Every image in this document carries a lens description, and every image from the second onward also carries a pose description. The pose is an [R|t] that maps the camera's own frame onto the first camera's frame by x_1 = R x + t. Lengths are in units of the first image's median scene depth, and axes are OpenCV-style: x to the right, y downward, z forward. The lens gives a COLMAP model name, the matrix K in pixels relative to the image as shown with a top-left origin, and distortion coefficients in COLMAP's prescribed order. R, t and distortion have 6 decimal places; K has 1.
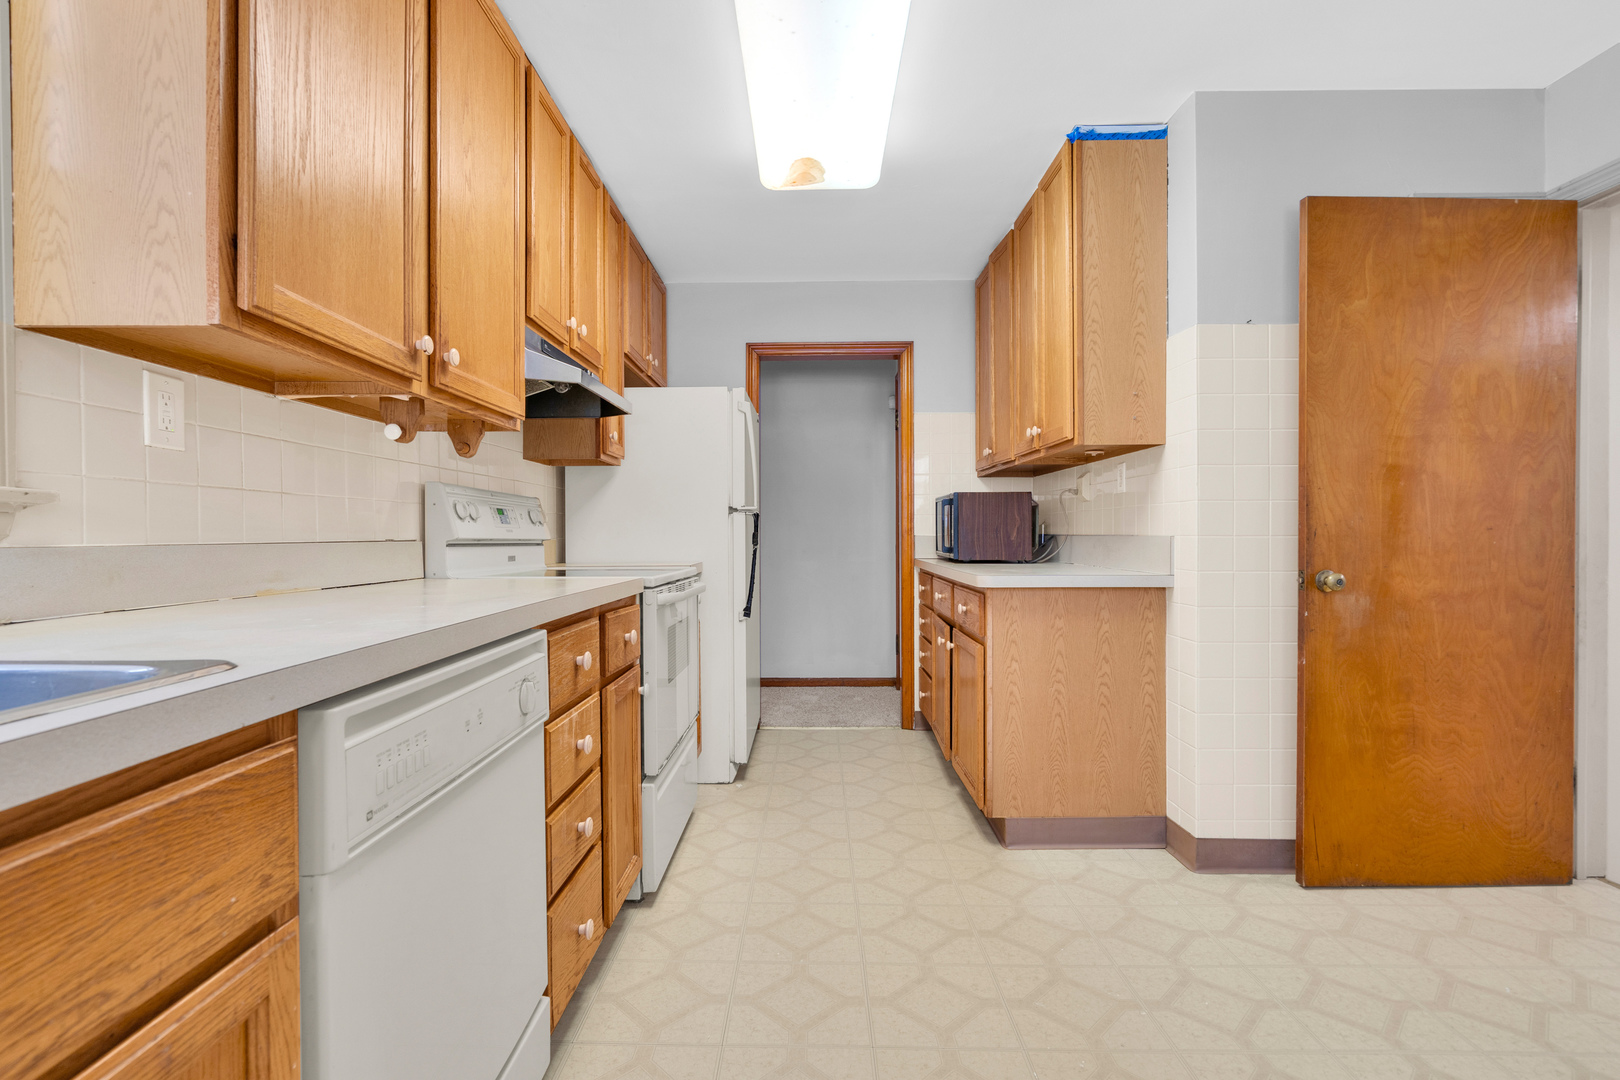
lens RADIAL K [[756.9, 0, 807.4], [0, 756.9, 538.3], [0, 0, 1]] dist [0.002747, -0.000091]
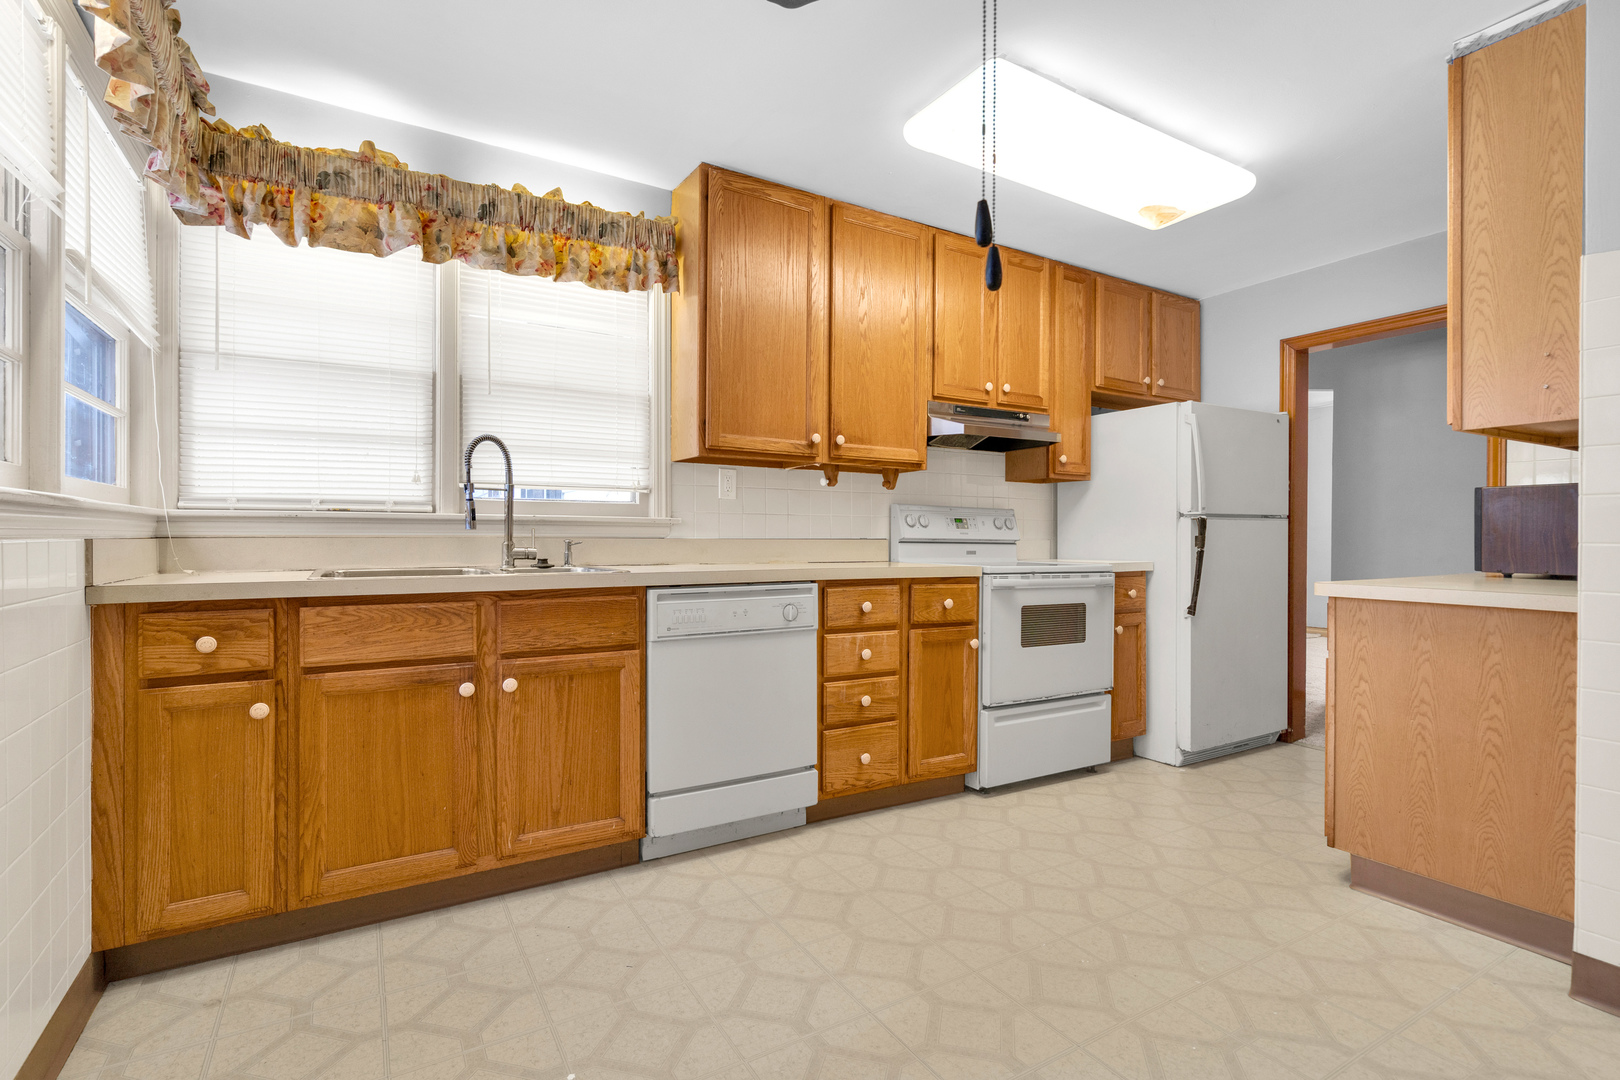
lens RADIAL K [[756.9, 0, 801.9], [0, 756.9, 542.8], [0, 0, 1]] dist [0.002747, -0.000091]
pose [[0.518393, 0.013503, -0.855036, 0.692721], [-0.010877, 0.999899, 0.009196, -0.001928], [0.855073, 0.004533, 0.518488, -0.029706]]
